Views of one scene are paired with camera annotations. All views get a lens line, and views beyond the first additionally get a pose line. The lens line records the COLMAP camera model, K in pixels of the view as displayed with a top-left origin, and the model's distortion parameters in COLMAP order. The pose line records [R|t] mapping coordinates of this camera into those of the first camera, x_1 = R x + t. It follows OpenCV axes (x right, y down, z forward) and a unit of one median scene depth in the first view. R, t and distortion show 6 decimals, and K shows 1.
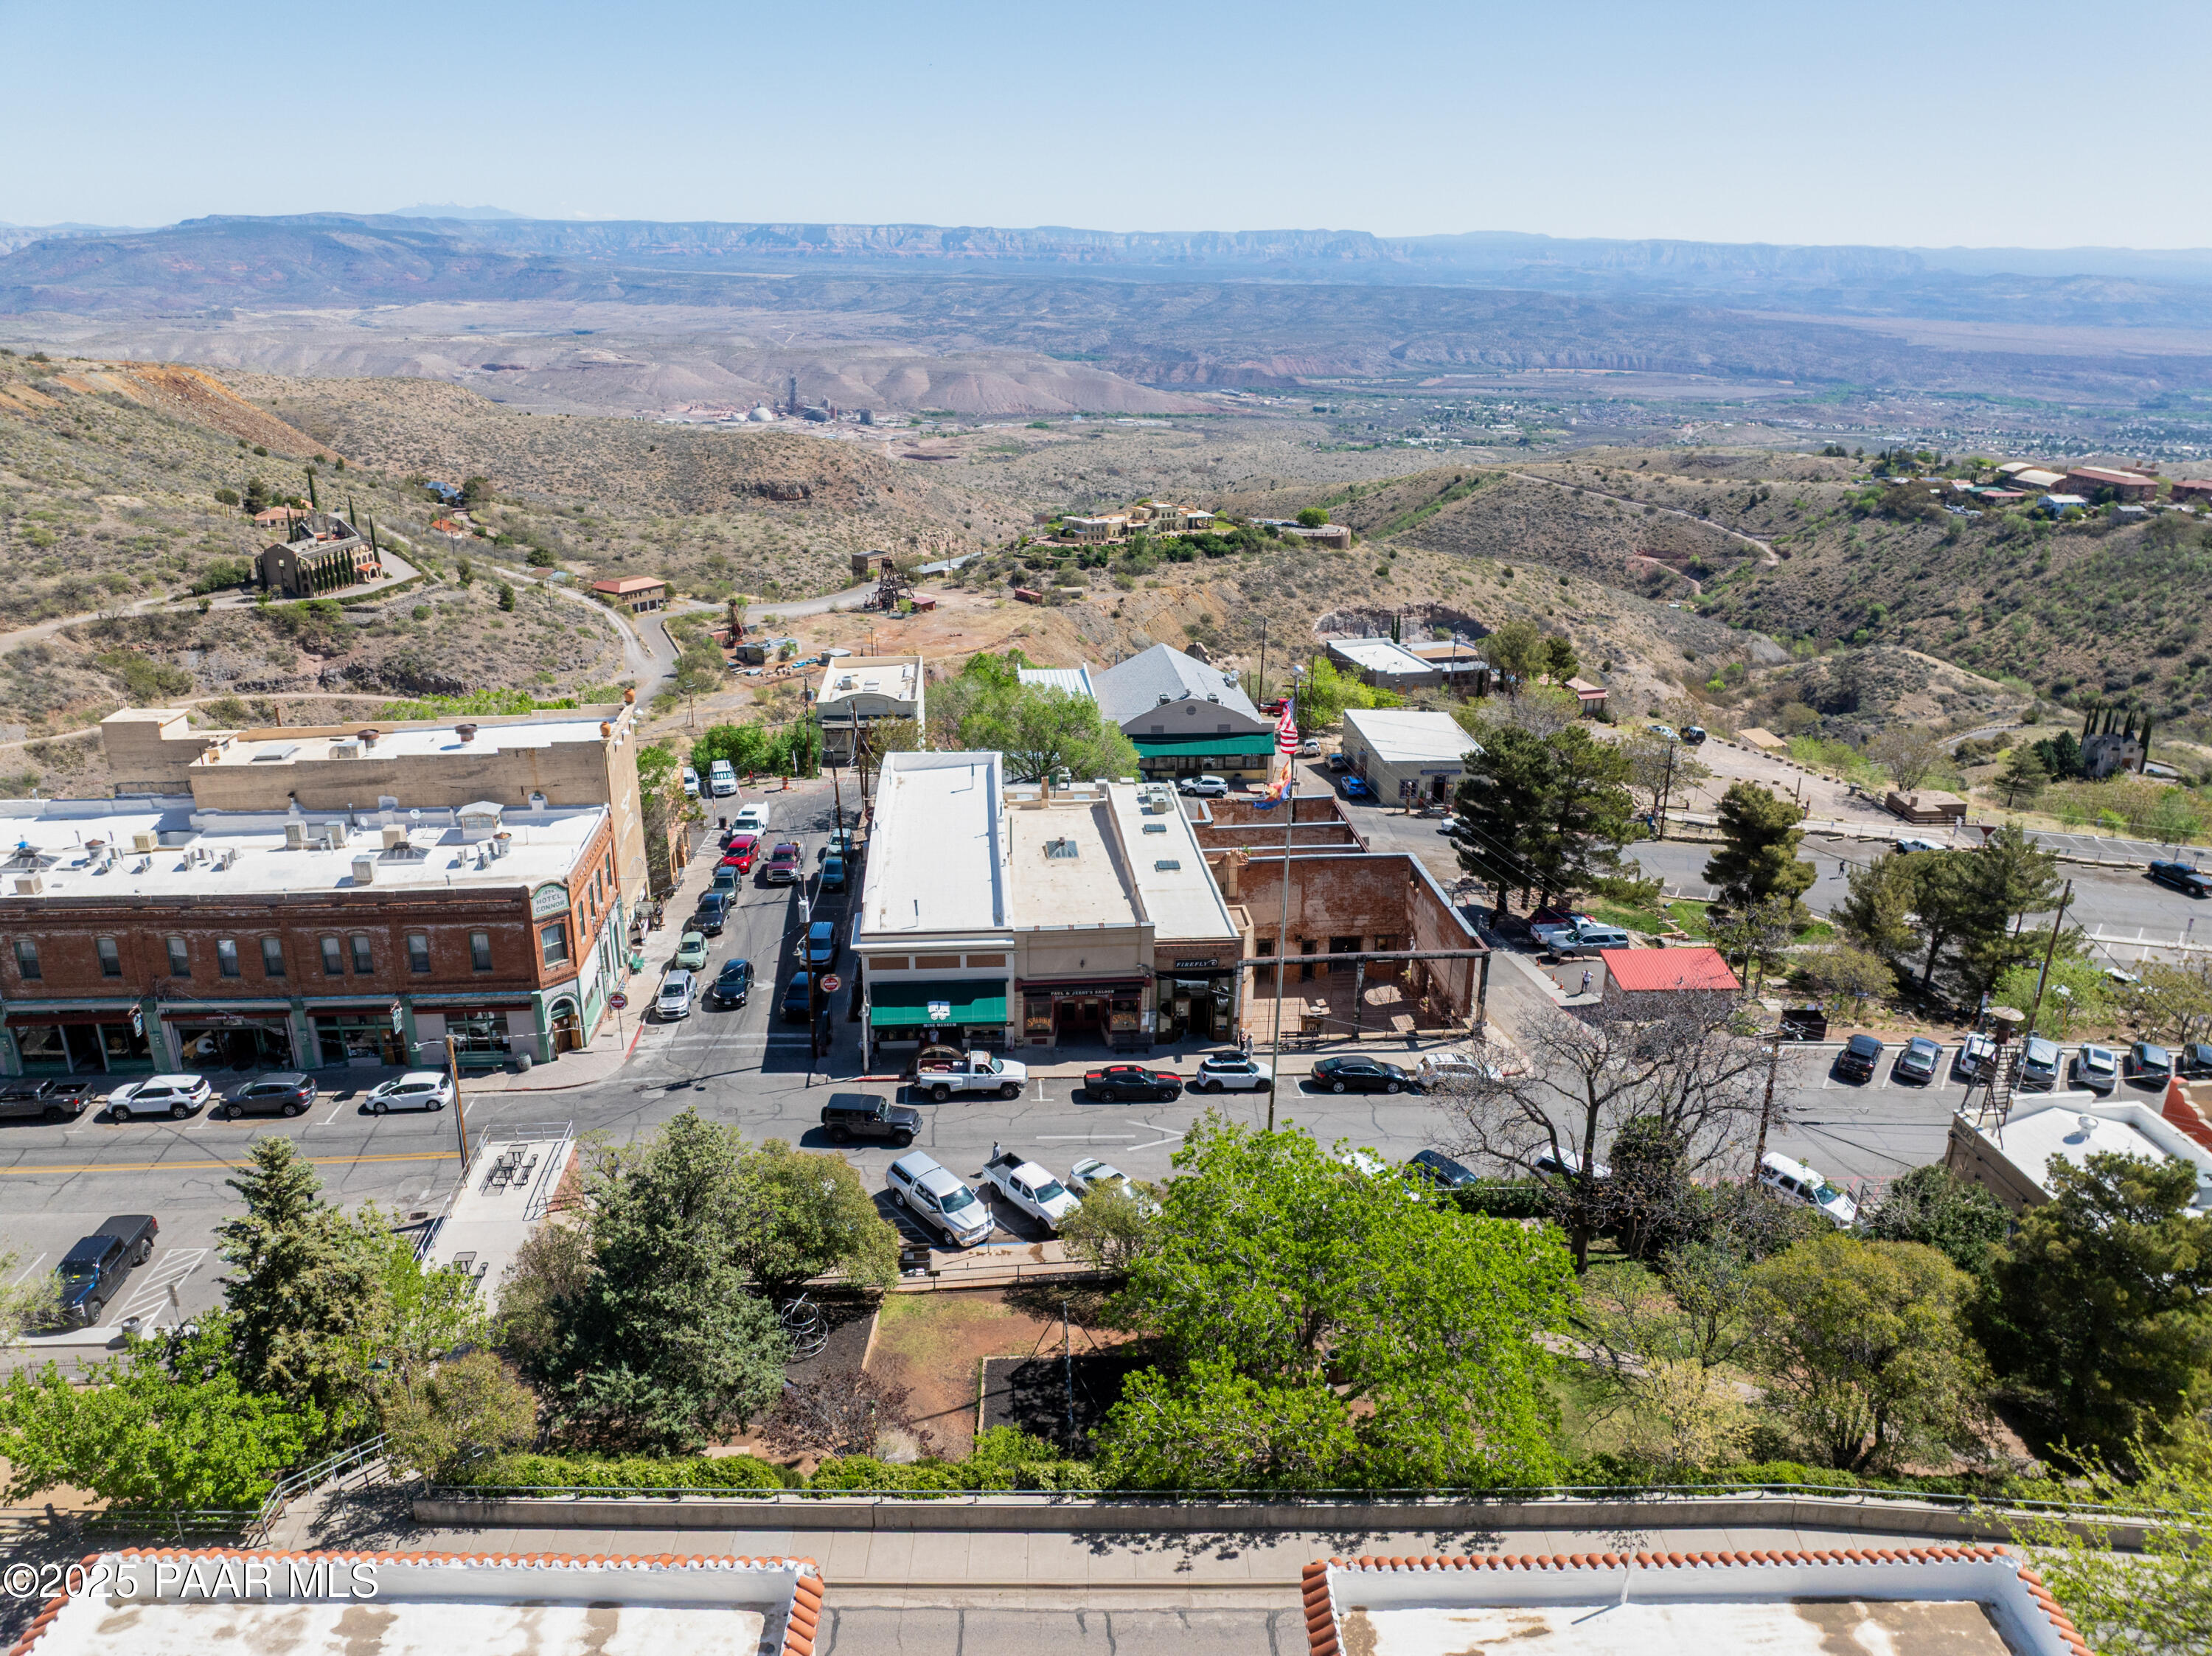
lens RADIAL K [[1564.2, 0, 1110.8], [0, 1564.2, 826.7], [0, 0, 1]] dist [-0.039645, 0.004315]
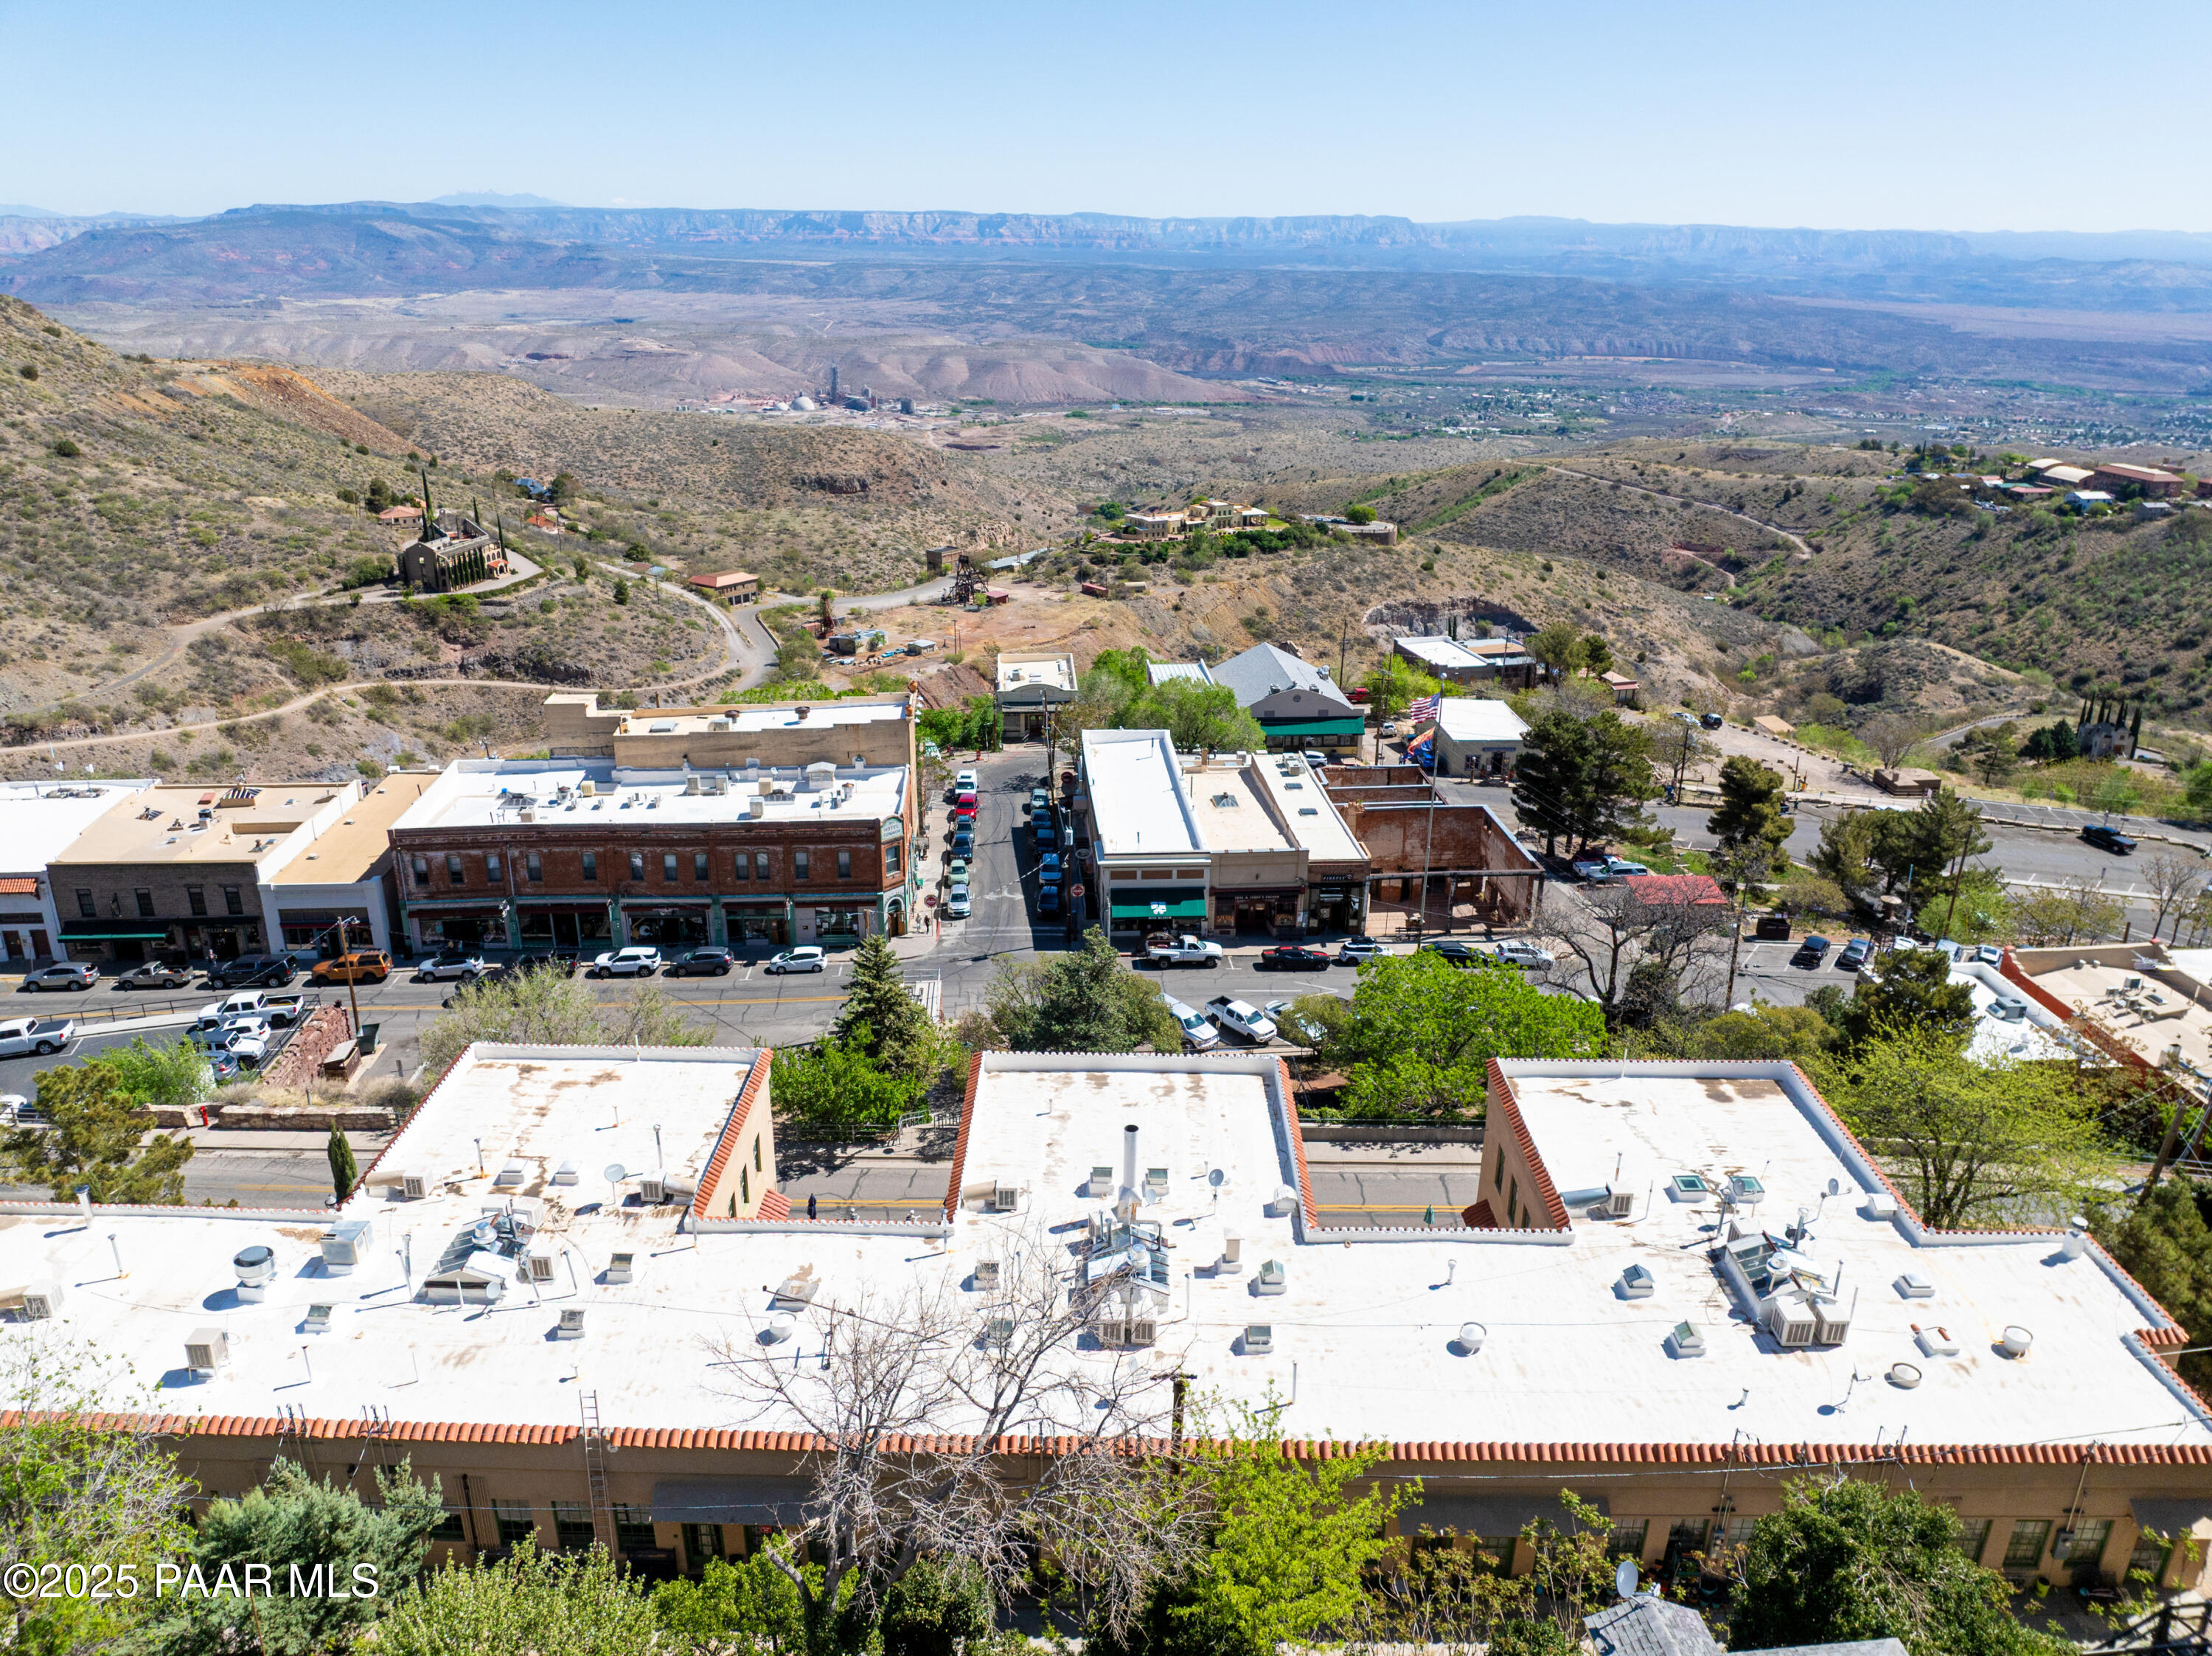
lens RADIAL K [[1567.5, 0, 1109.9], [0, 1567.5, 827.5], [0, 0, 1]] dist [-0.043178, 0.010816]
pose [[0.999766, 0.004853, -0.021103, -0.018065], [-0.004676, 0.999954, 0.008390, 0.004645], [0.021142, -0.008290, 0.999742, -0.062713]]
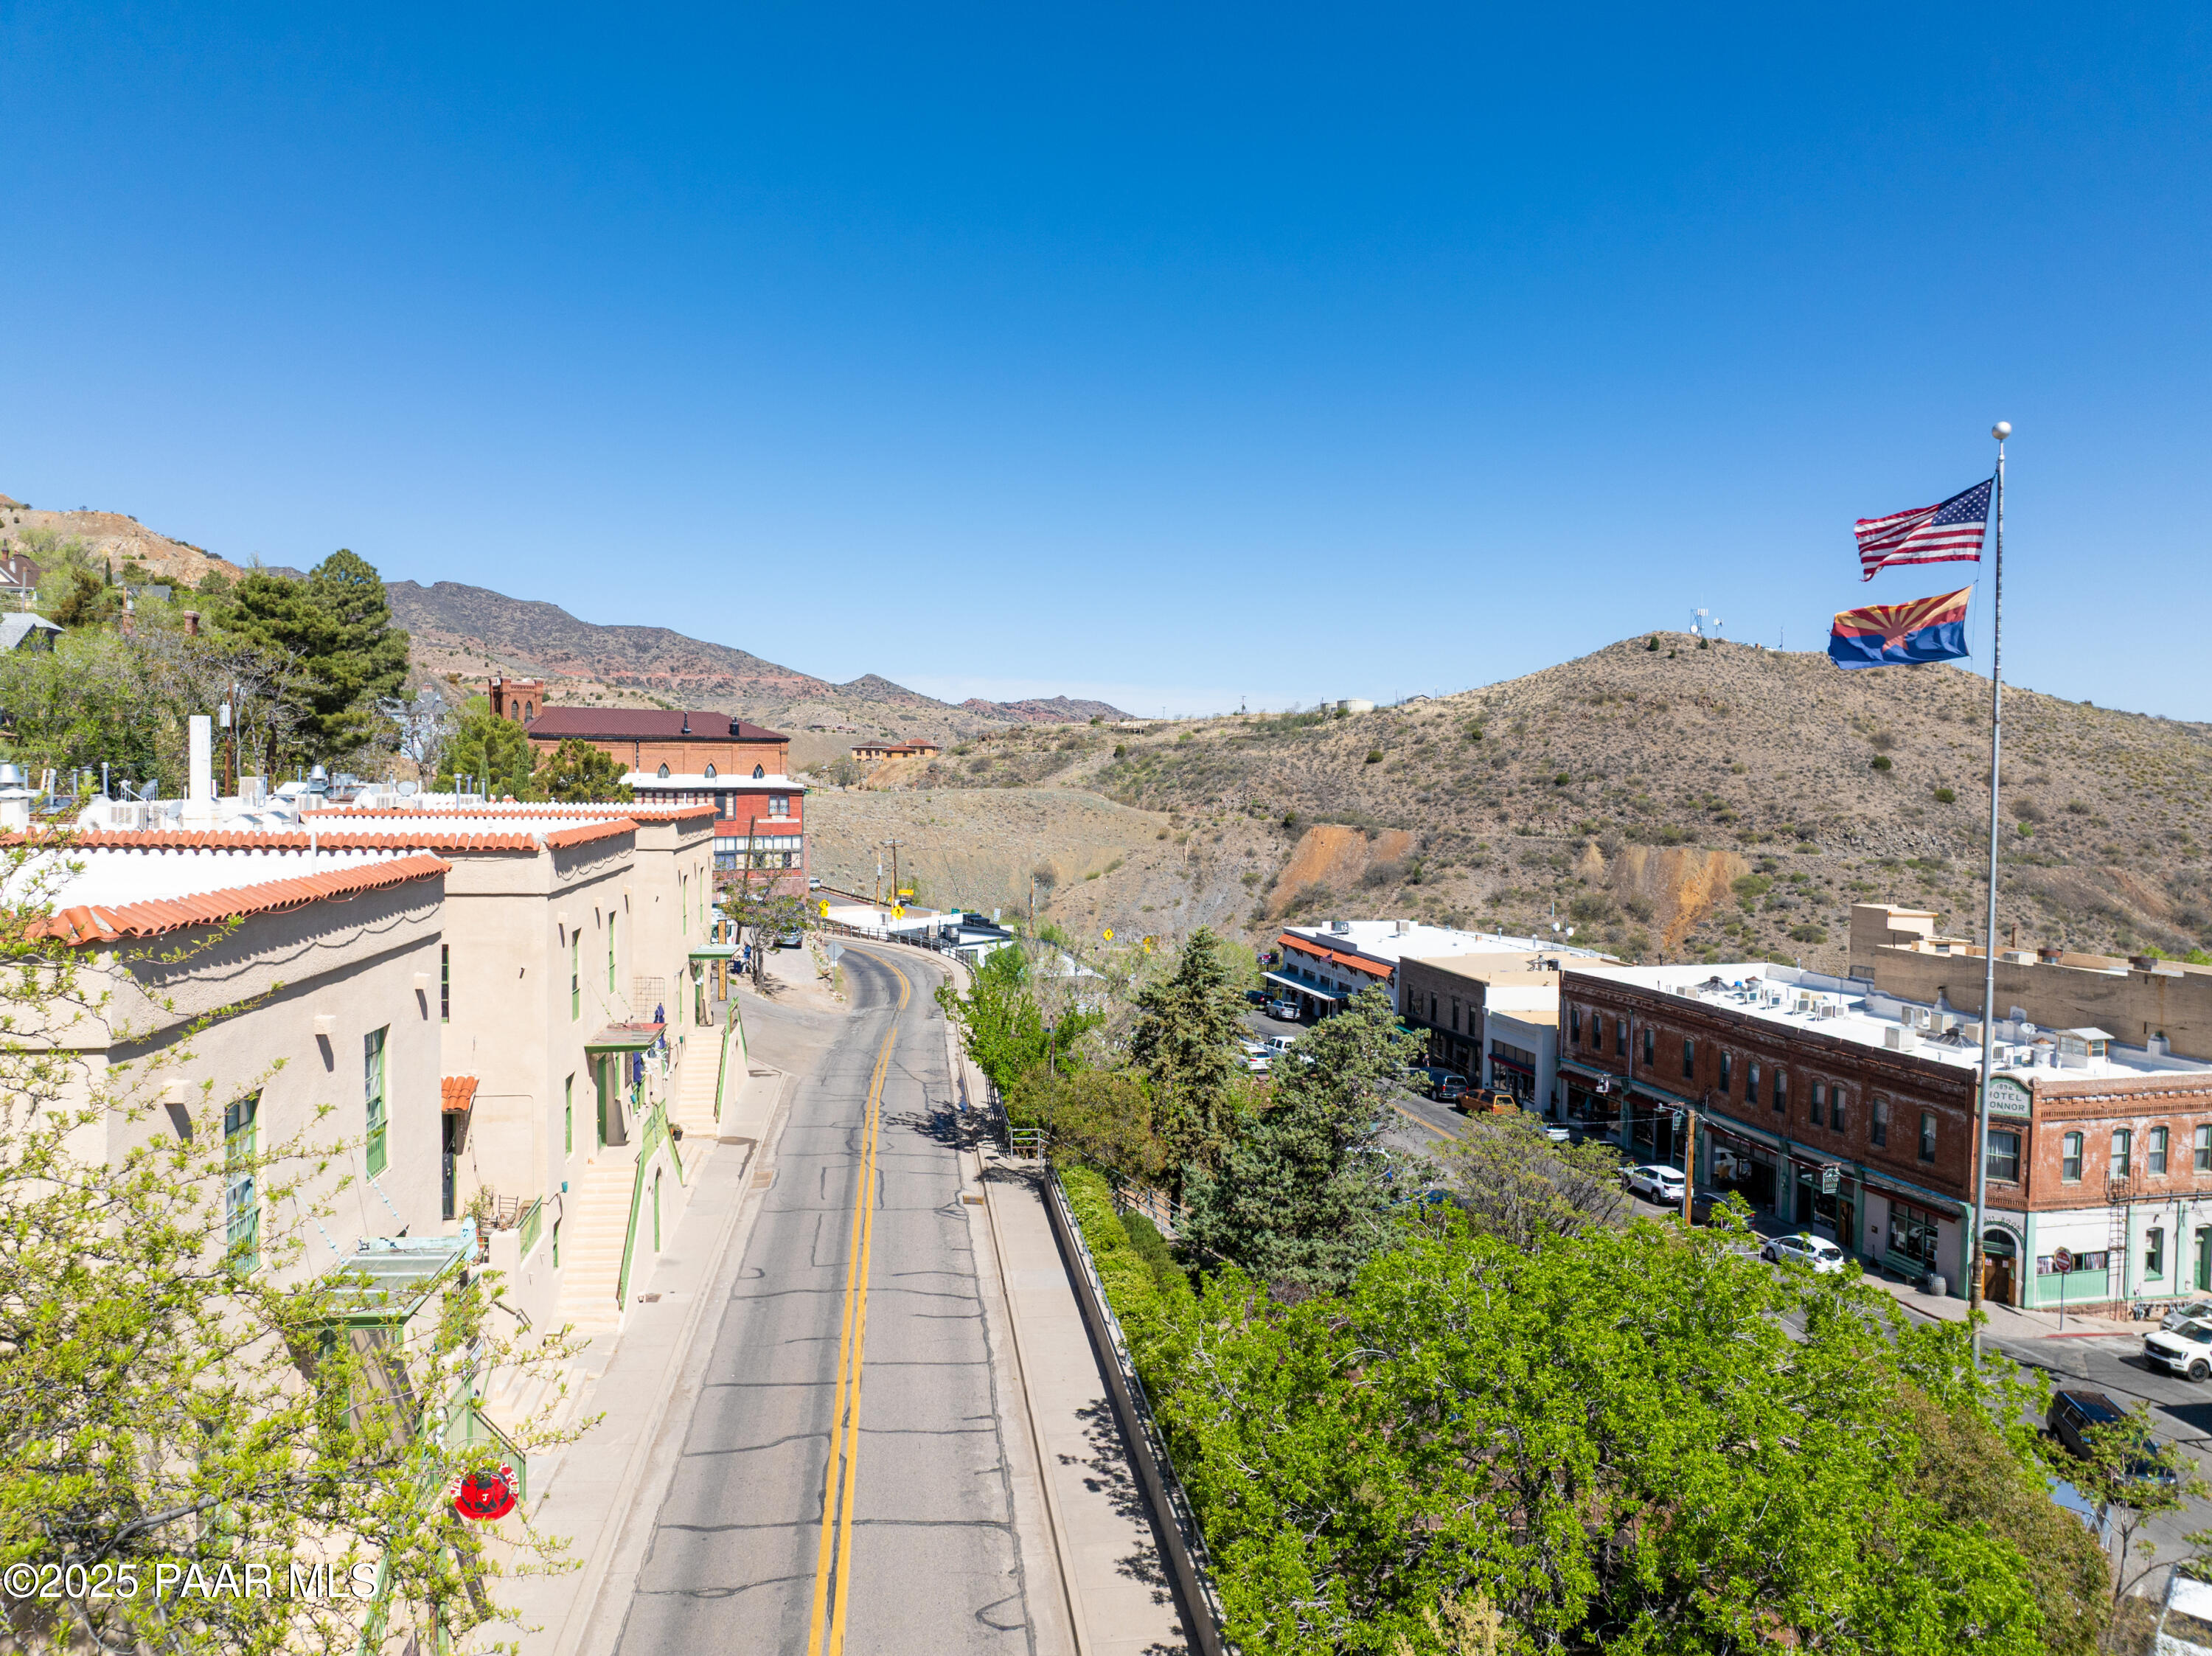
lens RADIAL K [[1567.5, 0, 1109.9], [0, 1567.5, 827.5], [0, 0, 1]] dist [-0.043178, 0.010816]
pose [[0.121774, 0.021423, -0.992327, 0.055493], [-0.354781, 0.934657, -0.023359, 0.014176], [0.926985, 0.354903, 0.121418, 0.057542]]
